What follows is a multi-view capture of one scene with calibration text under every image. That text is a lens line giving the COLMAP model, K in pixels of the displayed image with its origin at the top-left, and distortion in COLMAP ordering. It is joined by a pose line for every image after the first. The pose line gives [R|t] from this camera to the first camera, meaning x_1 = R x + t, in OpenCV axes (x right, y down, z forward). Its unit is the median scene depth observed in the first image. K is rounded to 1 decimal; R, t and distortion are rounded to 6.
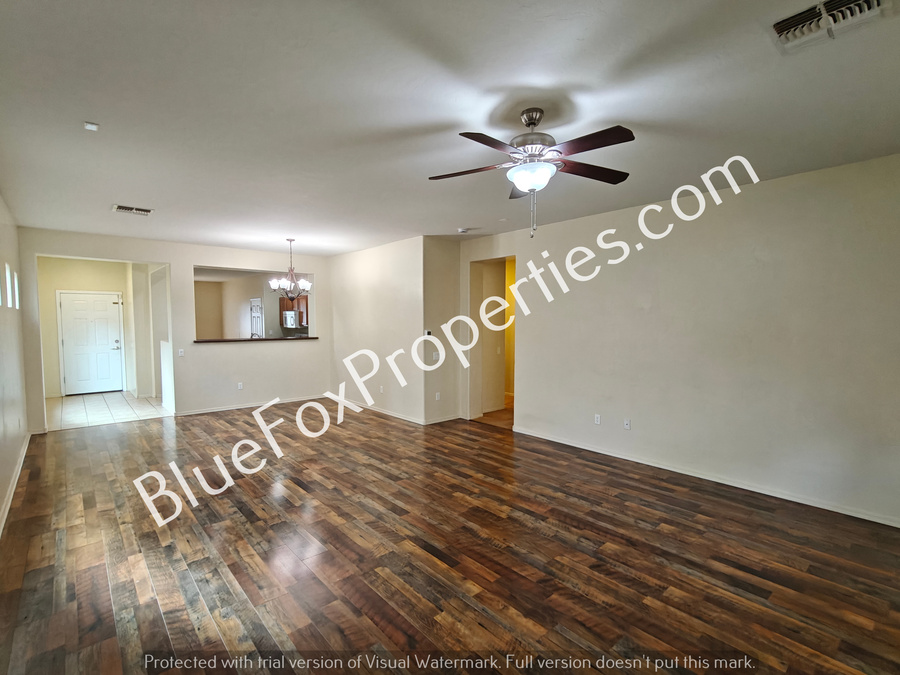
lens RADIAL K [[429.8, 0, 448.8], [0, 429.8, 342.8], [0, 0, 1]] dist [-0.000056, 0.000400]
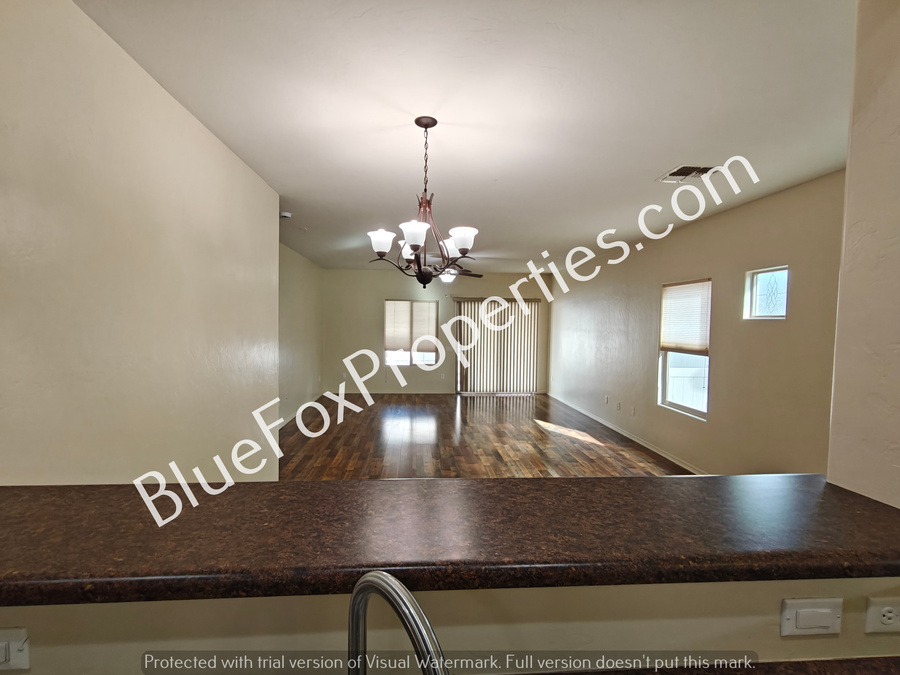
lens RADIAL K [[431.4, 0, 445.1], [0, 431.4, 341.5], [0, 0, 1]] dist [-0.016661, 0.009404]
pose [[-0.795997, -0.035895, 0.604235, -1.292632], [0.021483, 0.995936, 0.087465, -0.164419], [-0.604919, 0.082603, -0.791991, 2.744015]]
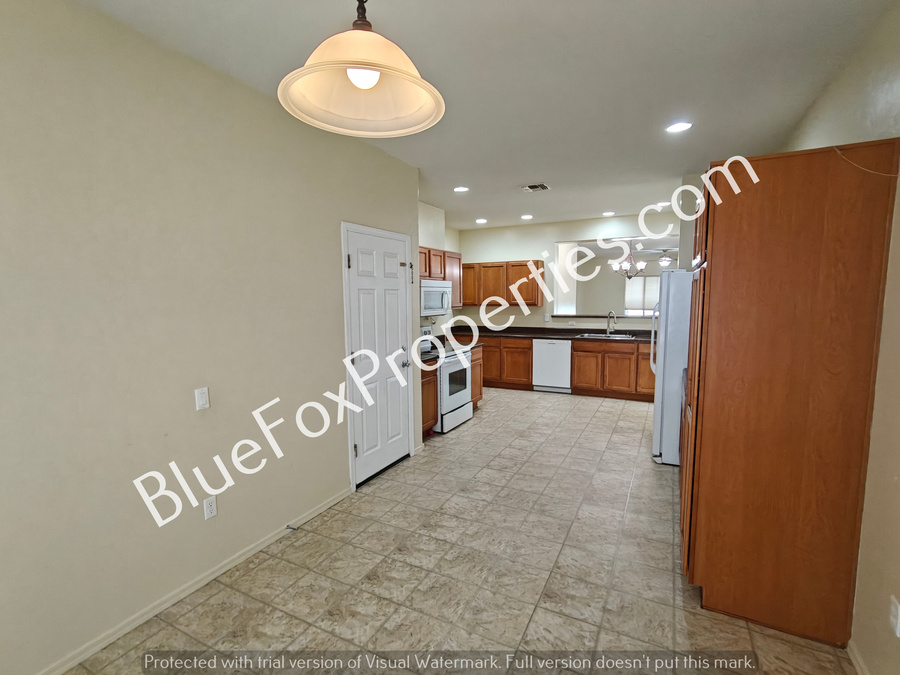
lens RADIAL K [[428.6, 0, 445.3], [0, 428.6, 338.2], [0, 0, 1]] dist [-0.015314, 0.008191]
pose [[-0.355788, -0.091380, 0.930089, -2.808689], [0.066443, 0.990217, 0.122704, -0.237240], [-0.932202, 0.105455, -0.346235, 4.094915]]
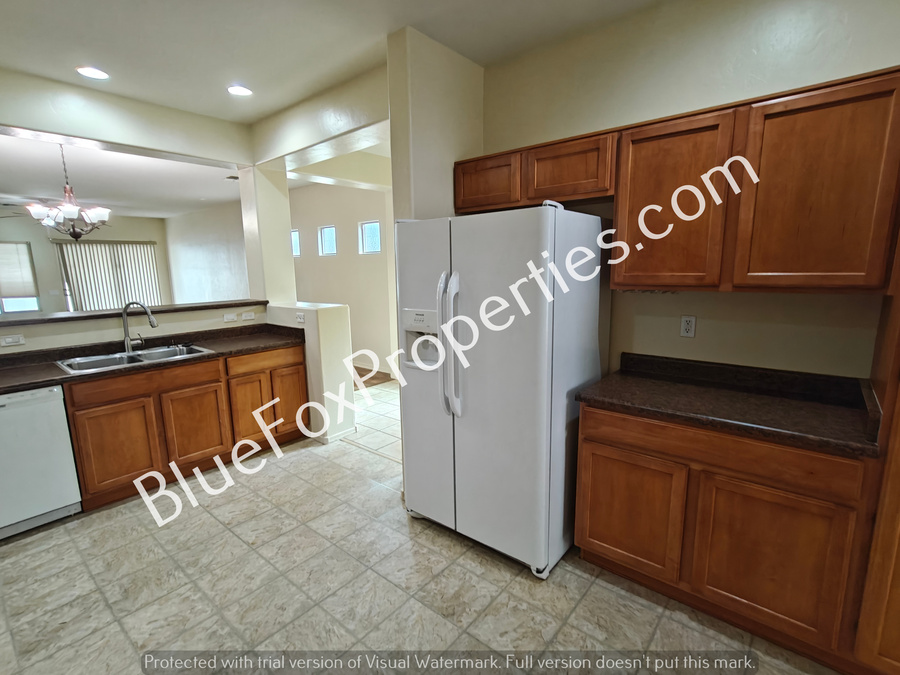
lens RADIAL K [[431.4, 0, 445.1], [0, 431.4, 341.5], [0, 0, 1]] dist [-0.016661, 0.009404]
pose [[-0.988972, 0.040193, -0.142544, -1.725835], [0.005842, 0.972307, 0.233632, -0.193607], [0.147987, 0.230223, -0.961820, 3.673734]]
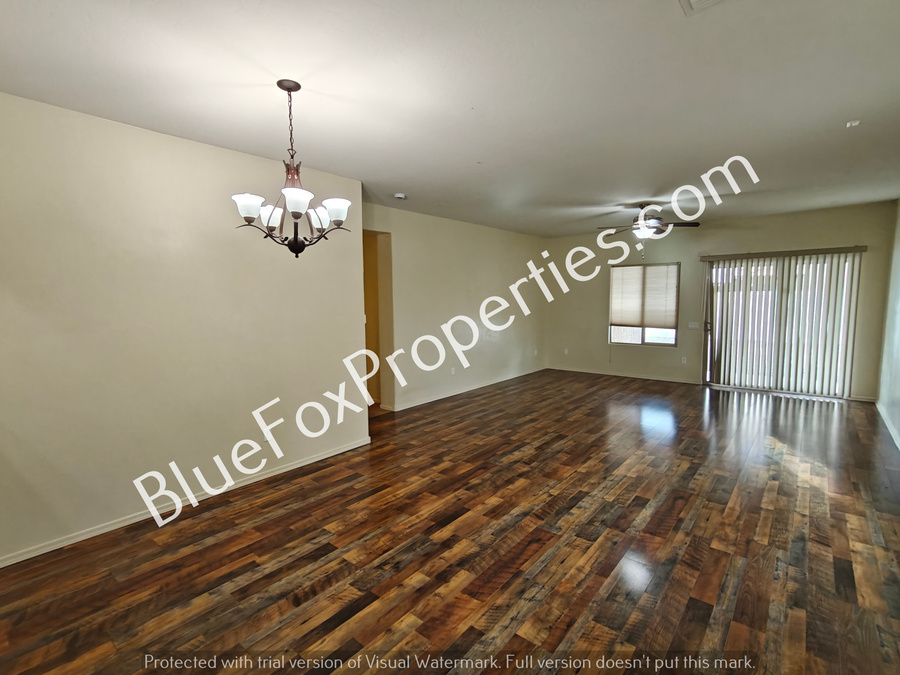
lens RADIAL K [[441.6, 0, 441.0], [0, 441.6, 341.3], [0, 0, 1]] dist [-0.002382, 0.008291]
pose [[-0.143341, -0.097714, 0.984838, -1.637533], [0.068453, 0.991752, 0.108363, -0.109948], [-0.987303, 0.082948, -0.135470, 1.978393]]
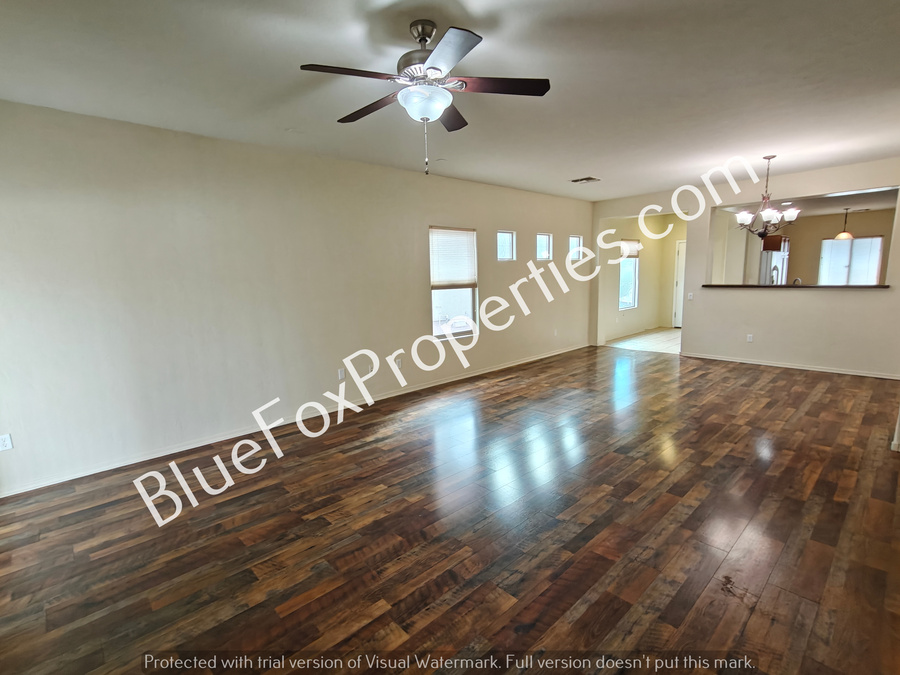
lens RADIAL K [[441.6, 0, 441.0], [0, 441.6, 341.3], [0, 0, 1]] dist [-0.002382, 0.008291]
pose [[0.025403, 0.154590, -0.987652, 0.954163], [-0.029266, 0.987663, 0.153838, -0.033008], [0.999249, 0.024996, 0.029614, 0.827409]]
